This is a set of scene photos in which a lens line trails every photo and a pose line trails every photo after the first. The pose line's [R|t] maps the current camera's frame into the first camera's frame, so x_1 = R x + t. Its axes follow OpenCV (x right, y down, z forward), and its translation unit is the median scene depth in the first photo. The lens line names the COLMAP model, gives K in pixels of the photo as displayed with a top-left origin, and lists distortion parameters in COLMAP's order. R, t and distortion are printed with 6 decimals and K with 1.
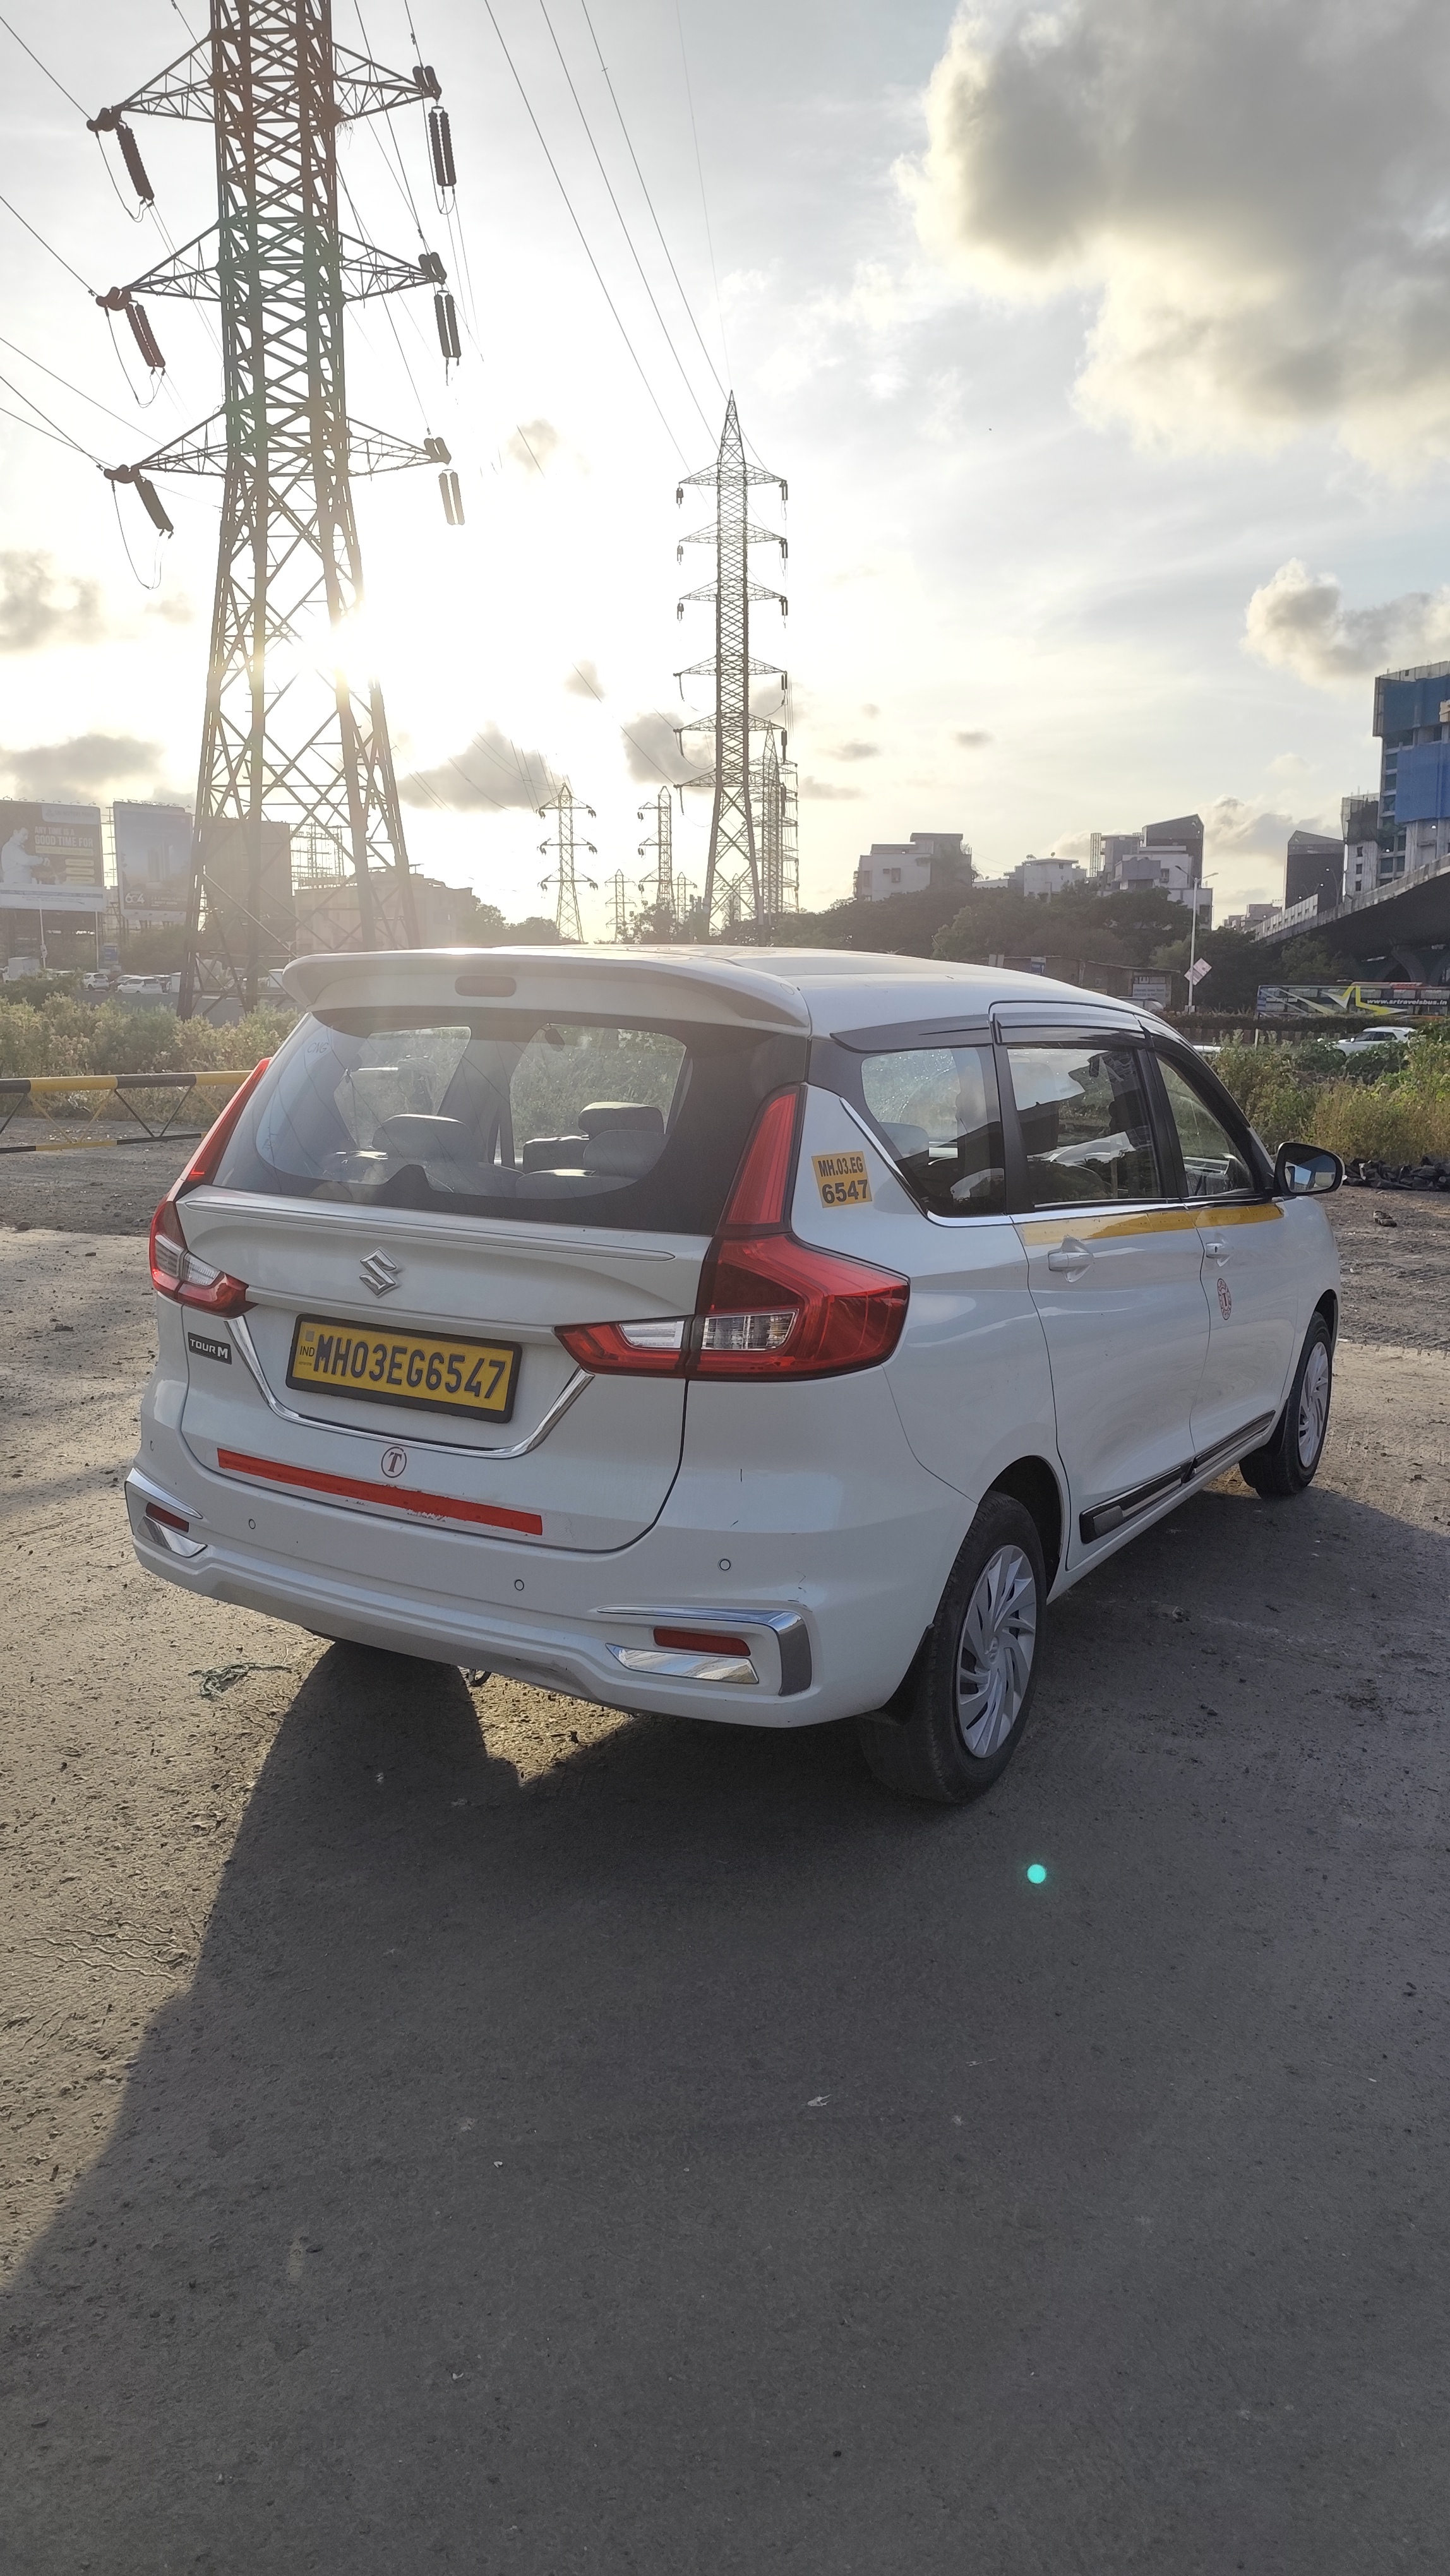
lens RADIAL K [[1796.9, 0, 734.2], [0, 1796.9, 1274.3], [0, 0, 1]] dist [0.032810, -0.042555]
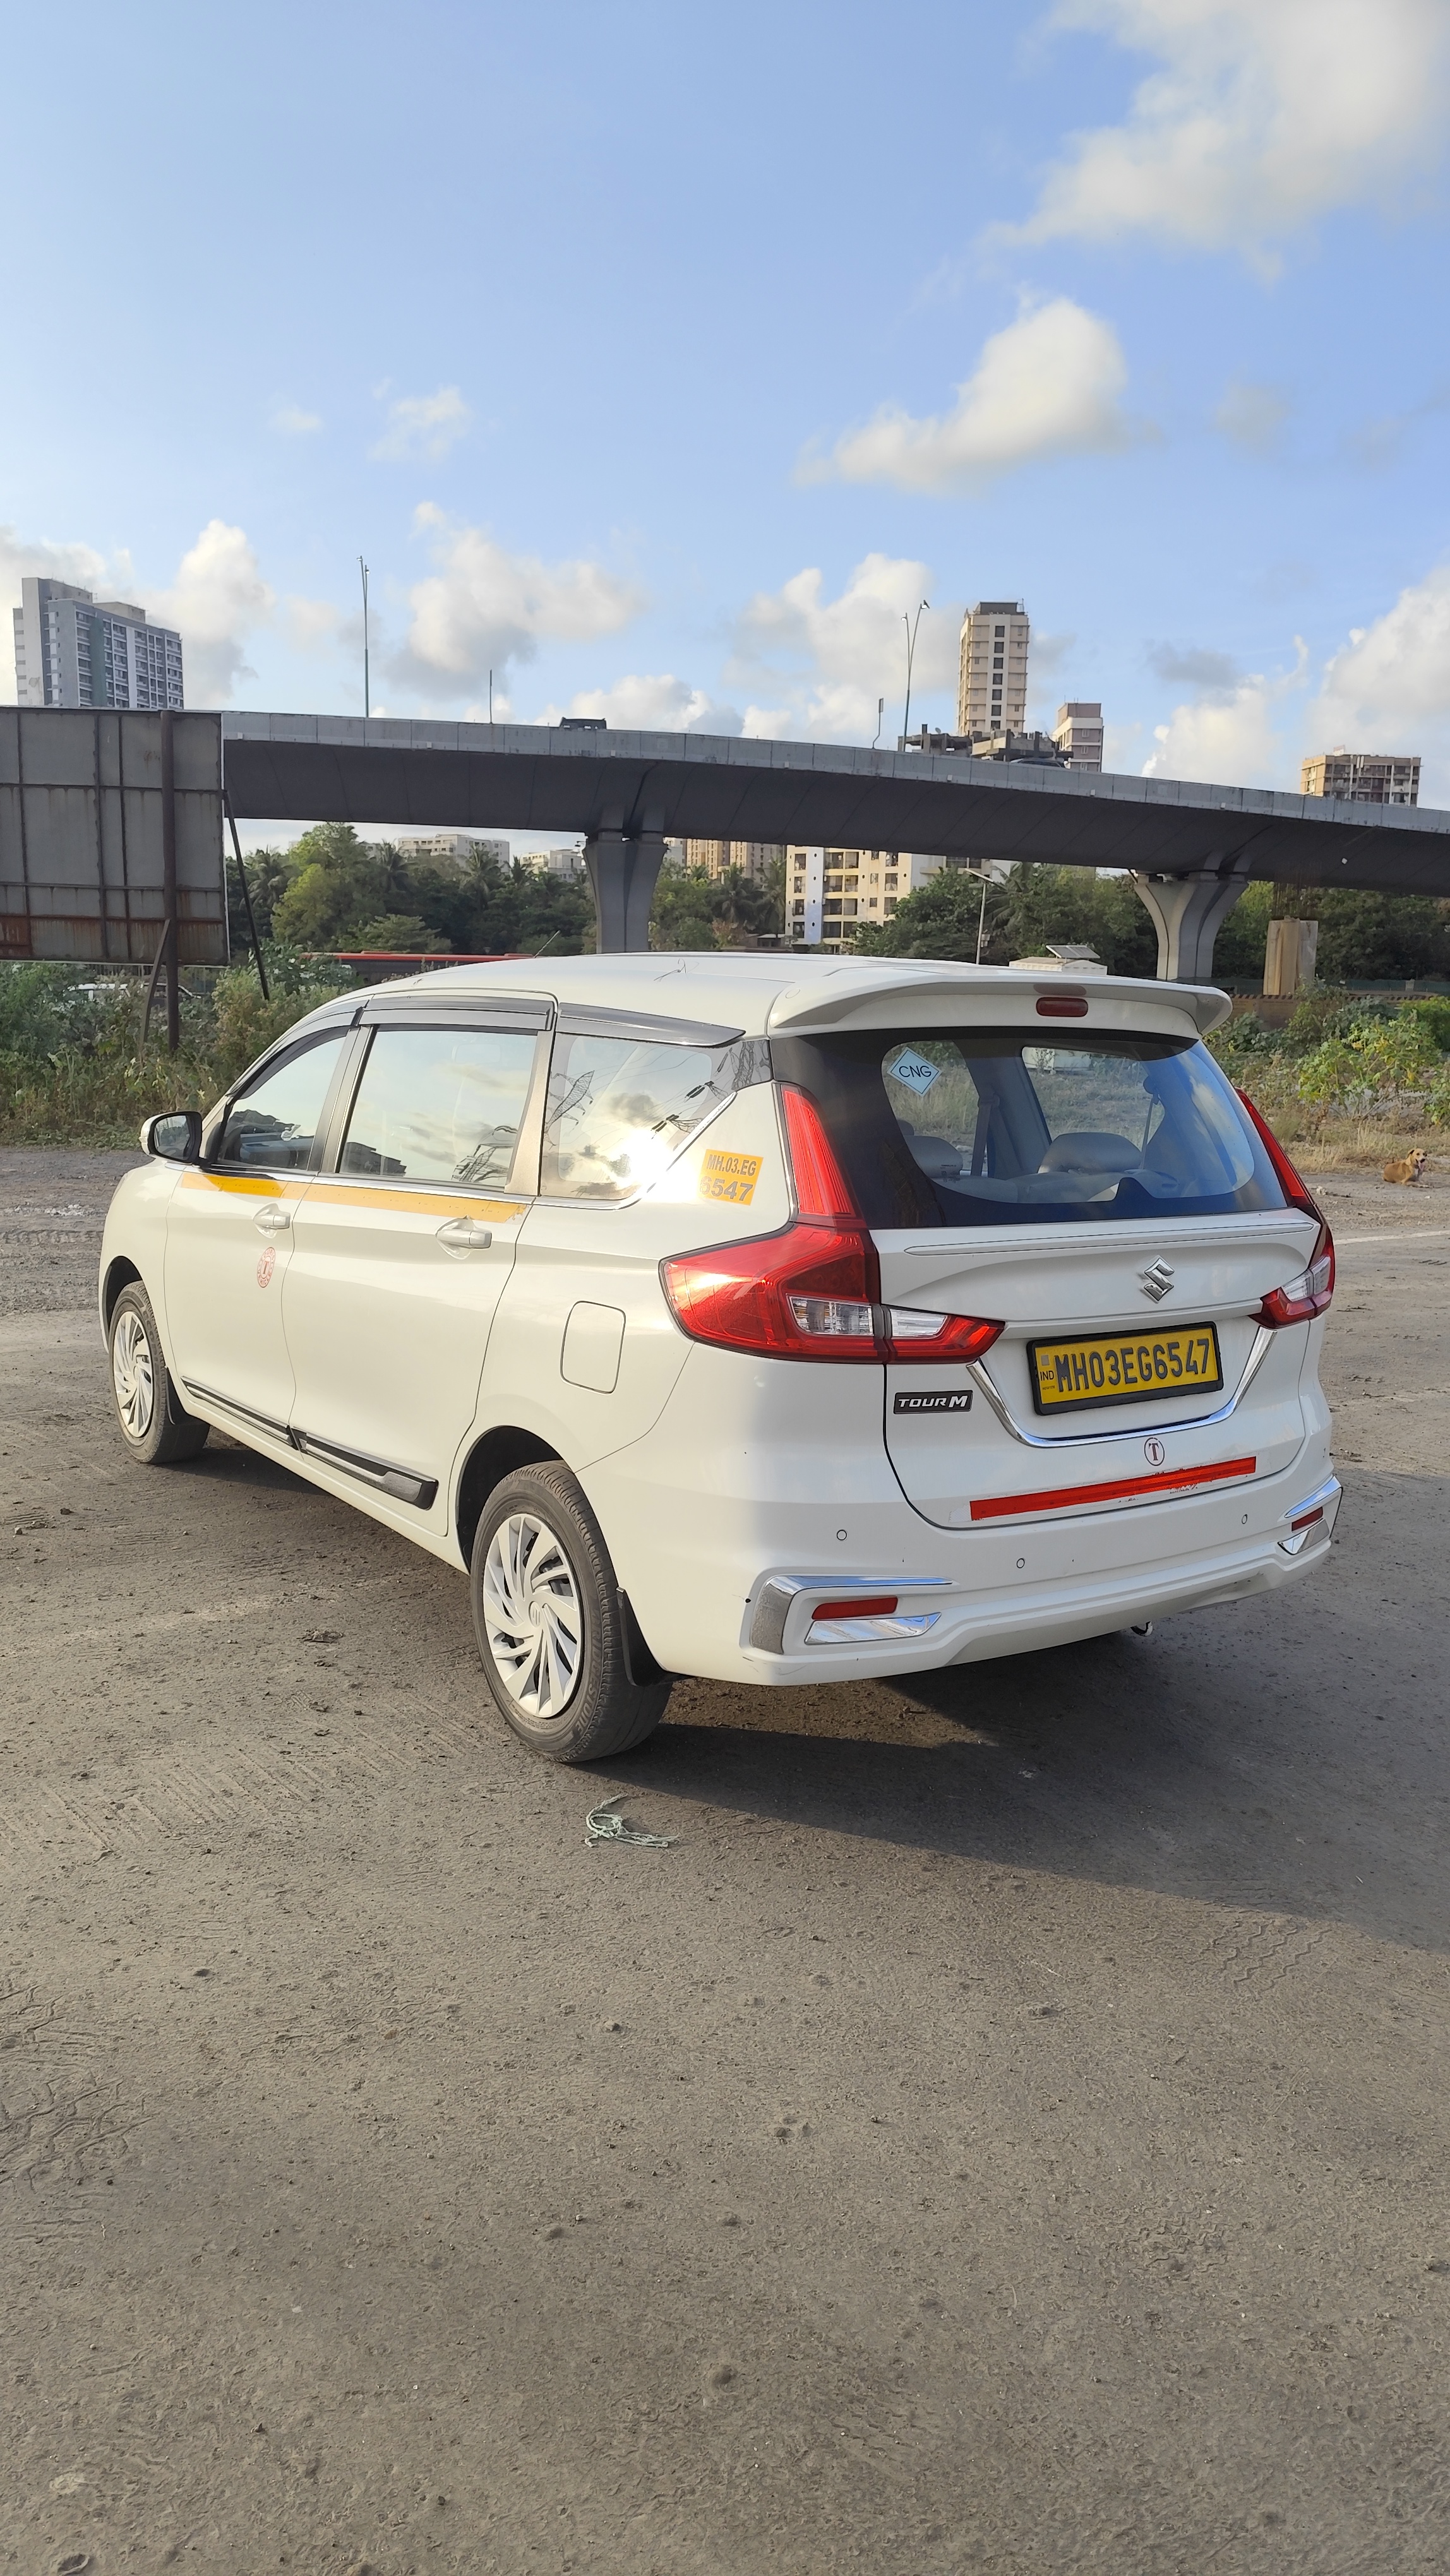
lens RADIAL K [[1796.9, 0, 721.0], [0, 1796.9, 1305.5], [0, 0, 1]] dist [0.032810, -0.042555]
pose [[0.427179, -0.155495, 0.890696, -1.204773], [0.110208, 0.986711, 0.119401, -0.135733], [-0.897425, 0.047156, 0.438639, 0.722541]]
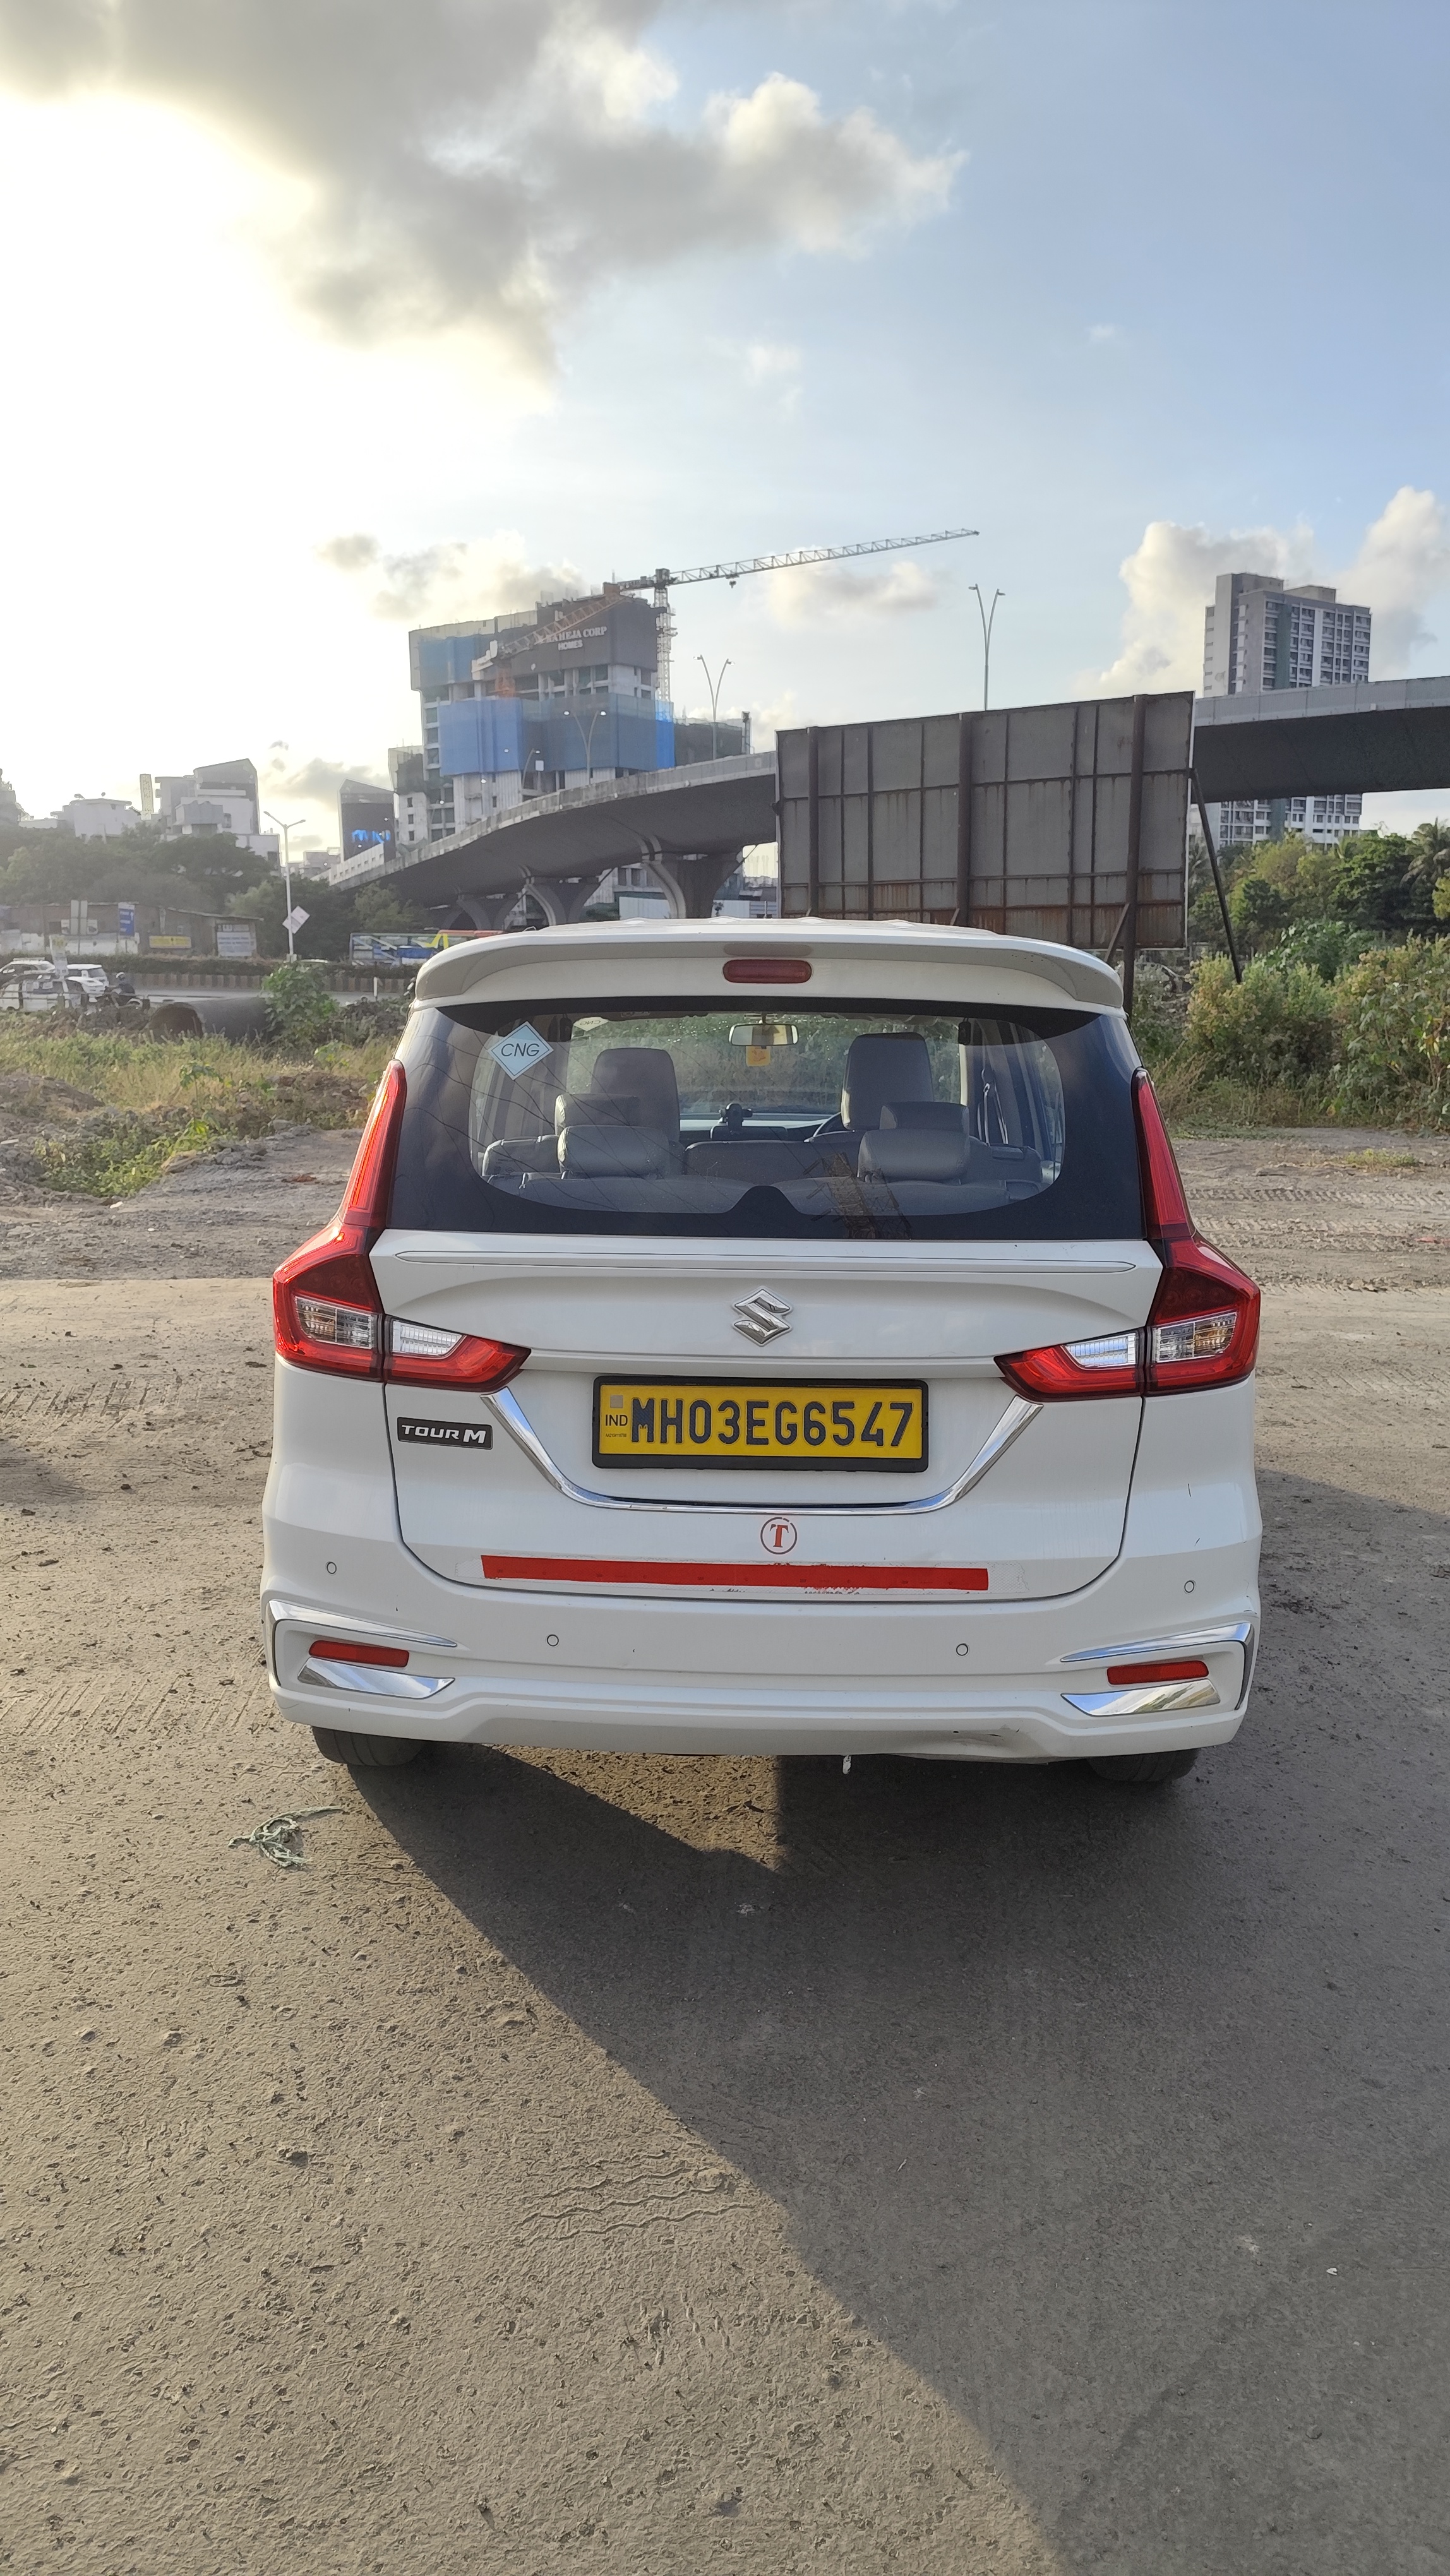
lens RADIAL K [[1796.9, 0, 710.5], [0, 1796.9, 1287.1], [0, 0, 1]] dist [0.032810, -0.042555]
pose [[0.878477, -0.098495, 0.467523, -0.579219], [0.081872, 0.995080, 0.055801, -0.060454], [-0.470718, -0.010743, 0.882218, 0.254012]]
